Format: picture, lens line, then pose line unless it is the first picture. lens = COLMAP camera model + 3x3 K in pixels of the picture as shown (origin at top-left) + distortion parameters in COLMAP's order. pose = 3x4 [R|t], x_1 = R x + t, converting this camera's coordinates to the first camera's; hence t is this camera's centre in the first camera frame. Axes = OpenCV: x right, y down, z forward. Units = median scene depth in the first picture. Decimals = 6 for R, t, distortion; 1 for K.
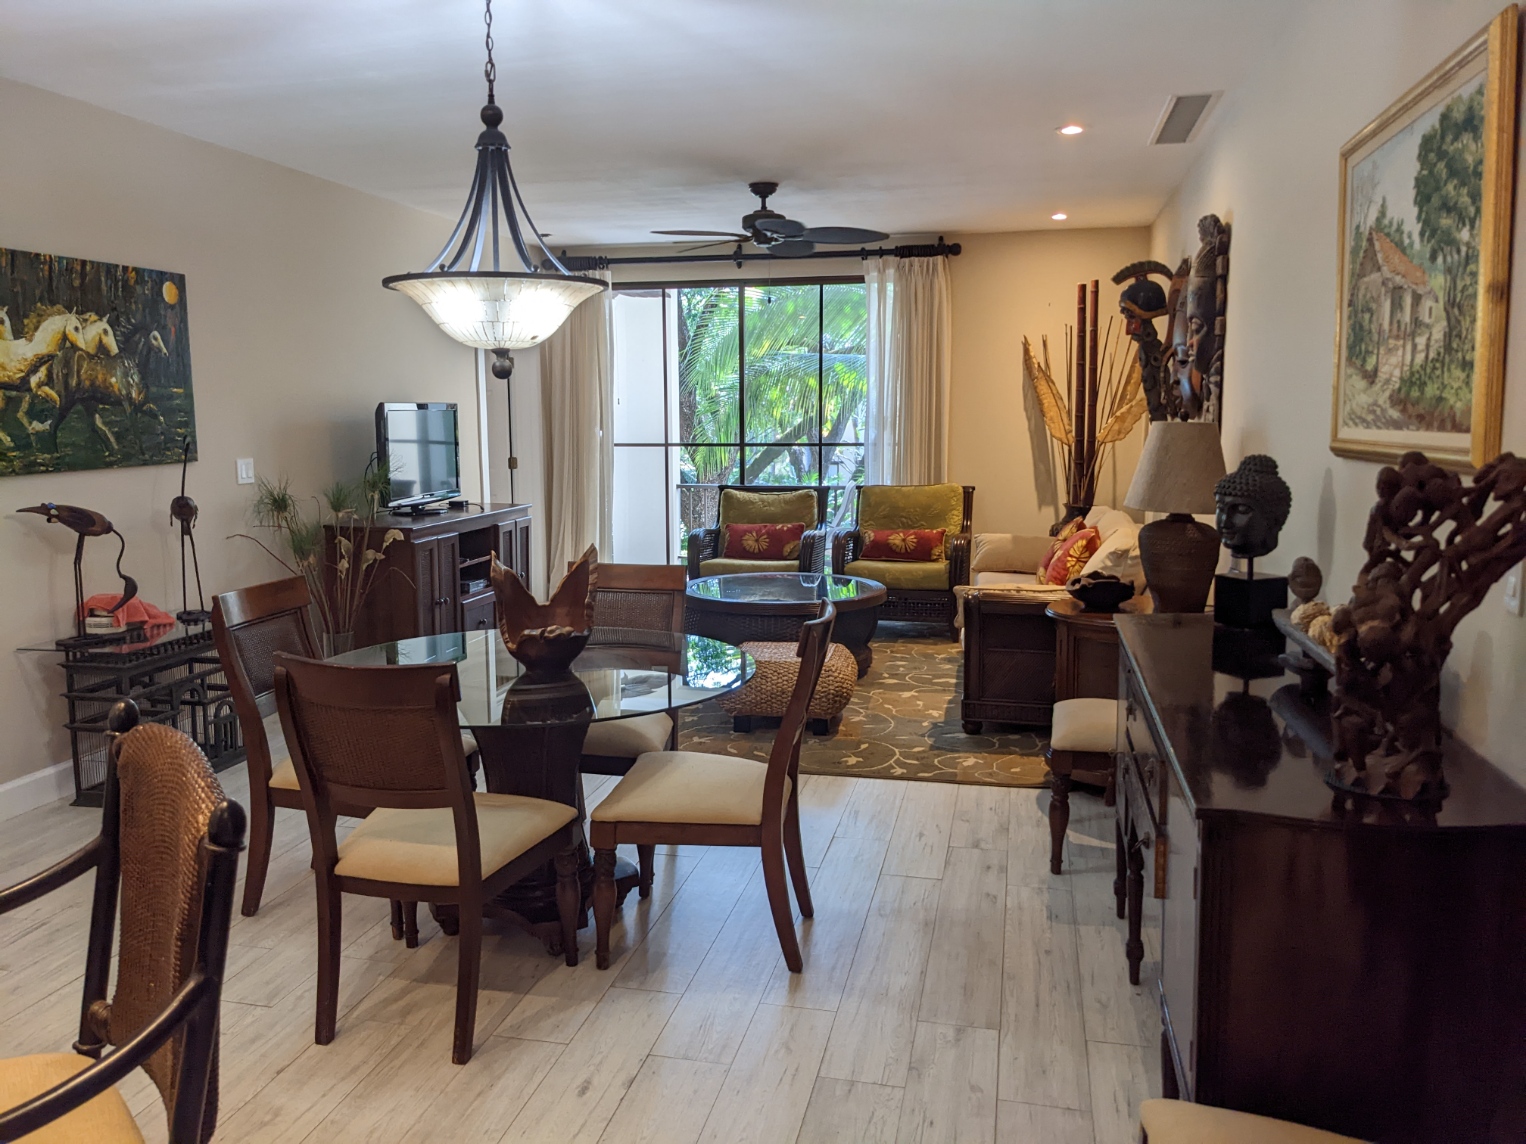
lens RADIAL K [[1193.2, 0, 753.7], [0, 1193.2, 566.8], [0, 0, 1]] dist [0.053267, -0.092831]
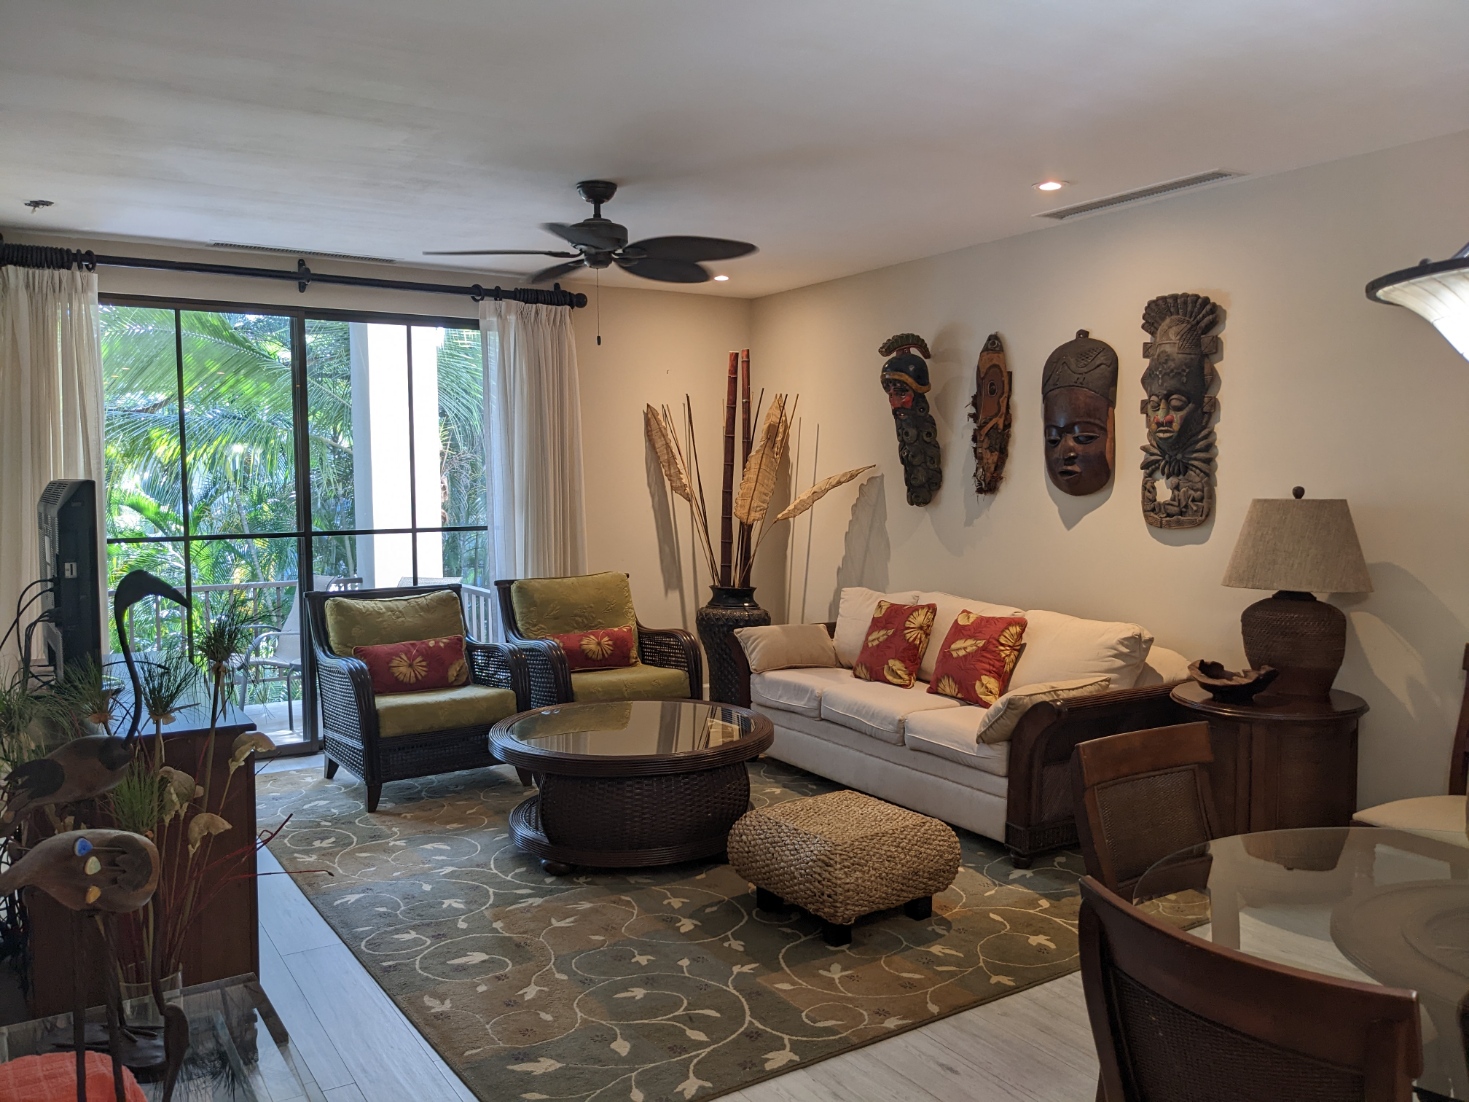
lens RADIAL K [[1148.6, 0, 725.4], [0, 1148.6, 556.9], [0, 0, 1]] dist [0.053267, -0.092831]
pose [[0.710268, -0.048915, 0.702230, -0.365824], [0.094569, 0.995170, -0.026332, -0.053337], [-0.697550, 0.085112, 0.711463, 0.376707]]
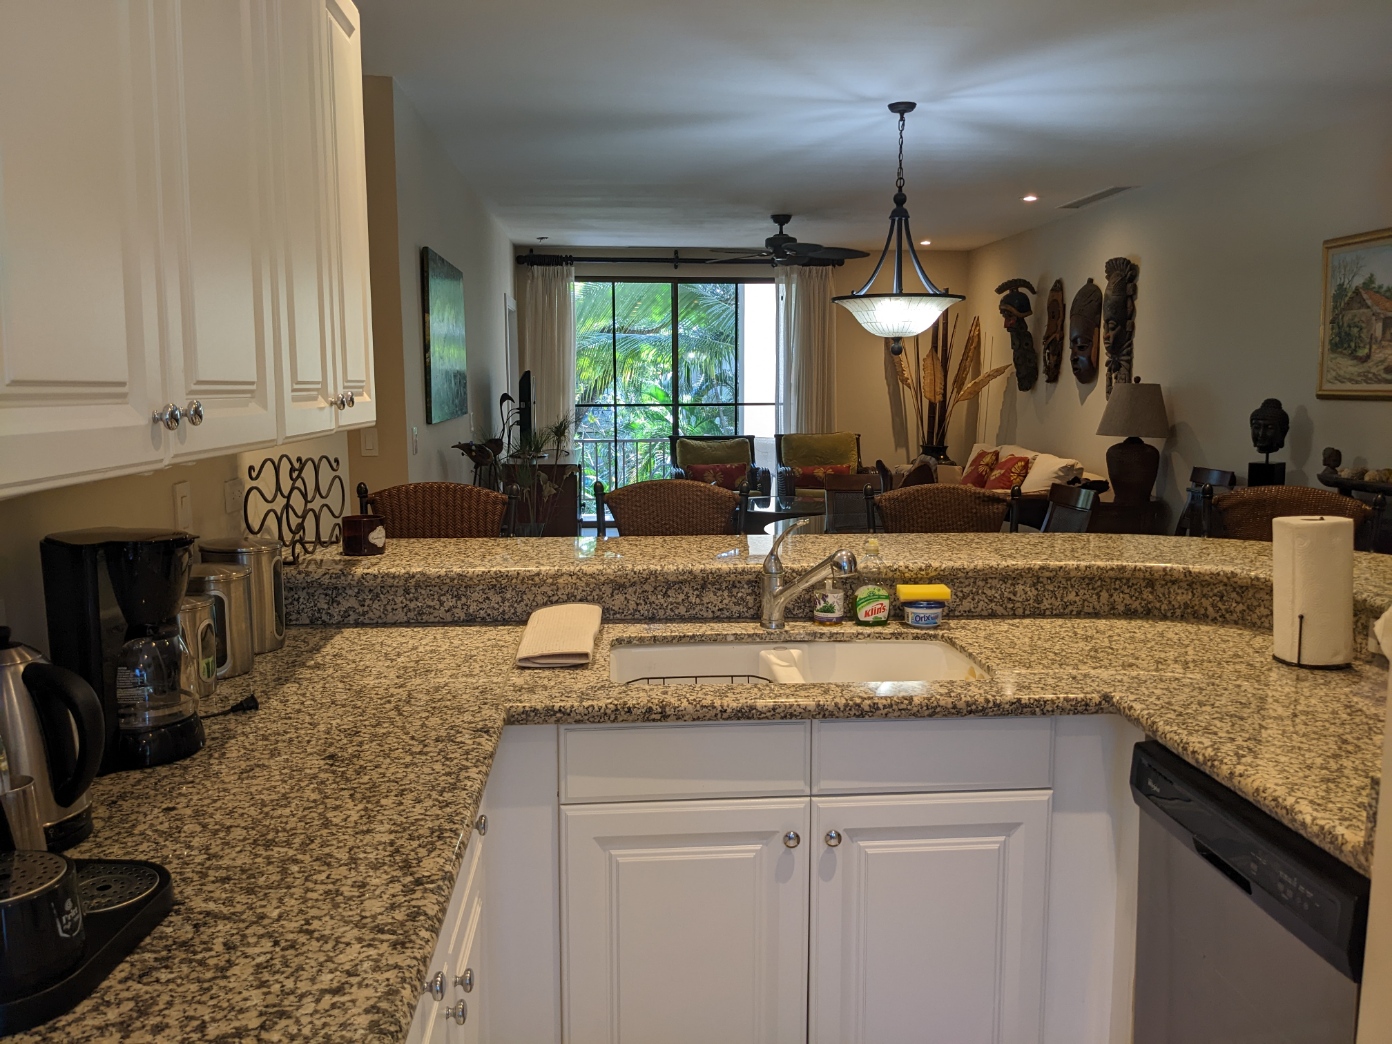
lens RADIAL K [[1088.4, 0, 702.8], [0, 1088.4, 534.2], [0, 0, 1]] dist [0.053267, -0.092831]
pose [[0.952985, -0.038835, 0.300518, -0.391873], [0.036398, 0.999243, 0.013707, 0.026232], [-0.300823, -0.002124, 0.953678, -0.157240]]
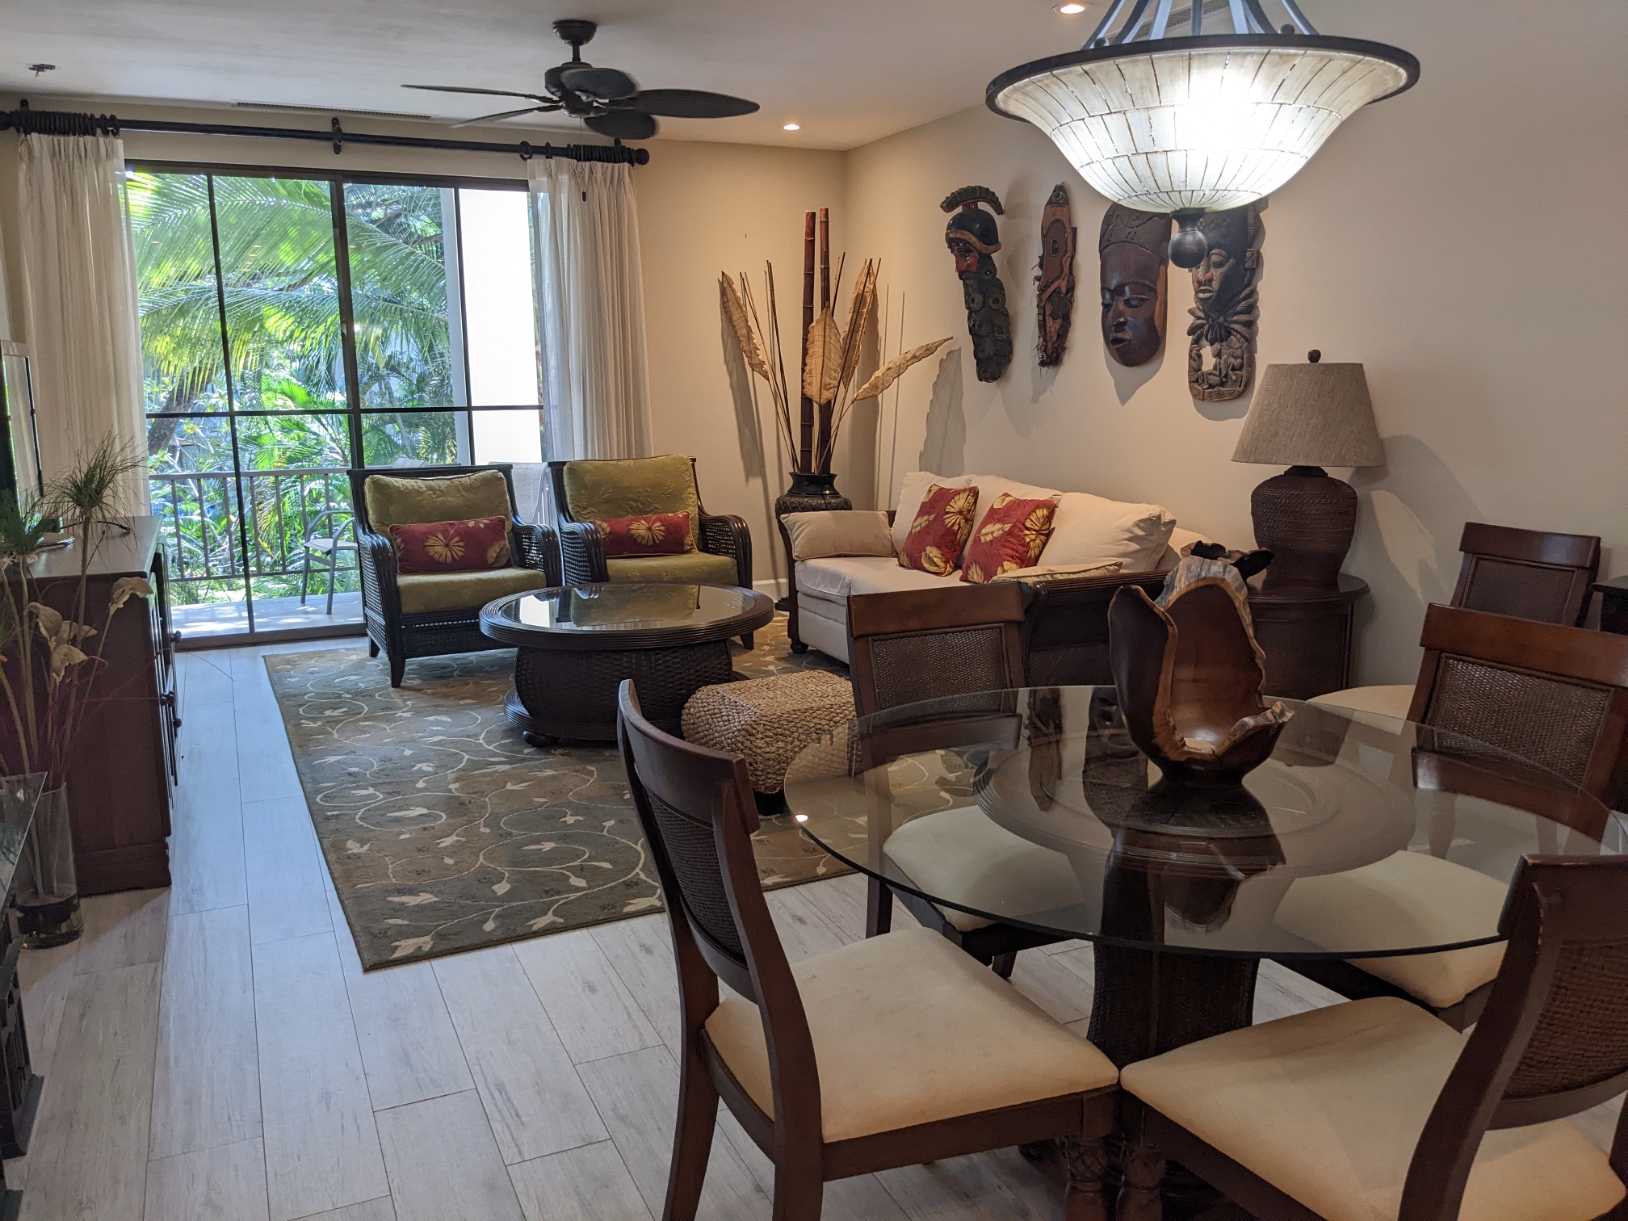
lens RADIAL K [[1273.0, 0, 822.3], [0, 1273.0, 614.1], [0, 0, 1]] dist [0.053267, -0.092831]
pose [[0.790821, -0.116947, 0.600771, -0.295935], [0.084340, 0.993034, 0.082285, -0.026245], [-0.606209, -0.014404, 0.795175, 0.266741]]
